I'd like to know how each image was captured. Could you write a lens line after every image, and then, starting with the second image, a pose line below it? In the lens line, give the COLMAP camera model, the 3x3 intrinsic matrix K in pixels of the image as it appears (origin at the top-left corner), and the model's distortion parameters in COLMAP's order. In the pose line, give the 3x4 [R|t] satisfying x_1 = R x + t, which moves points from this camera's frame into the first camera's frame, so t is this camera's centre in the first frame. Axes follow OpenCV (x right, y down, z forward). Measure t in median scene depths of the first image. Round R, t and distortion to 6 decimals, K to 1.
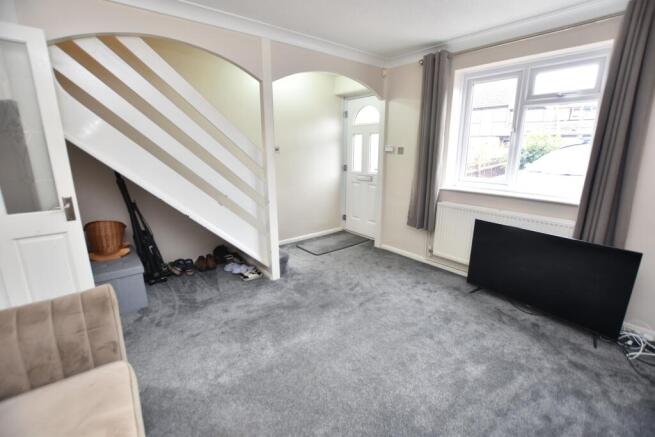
lens RADIAL K [[288.0, 0, 327.5], [0, 288.0, 218.5], [0, 0, 1]] dist [-0.026785, 0.000167]
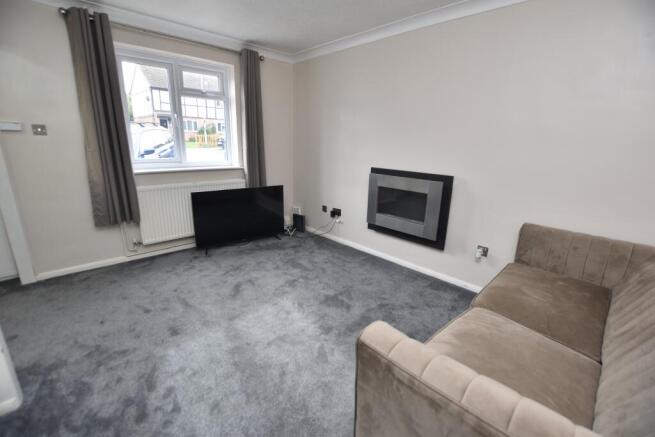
lens RADIAL K [[289.2, 0, 327.5], [0, 289.2, 218.5], [0, 0, 1]] dist [0.000833, 0.000285]
pose [[-0.064718, -0.265756, 0.961865, -0.642377], [0.211612, 0.938310, 0.273486, -0.101552], [-0.975209, 0.221242, -0.004488, 0.476723]]
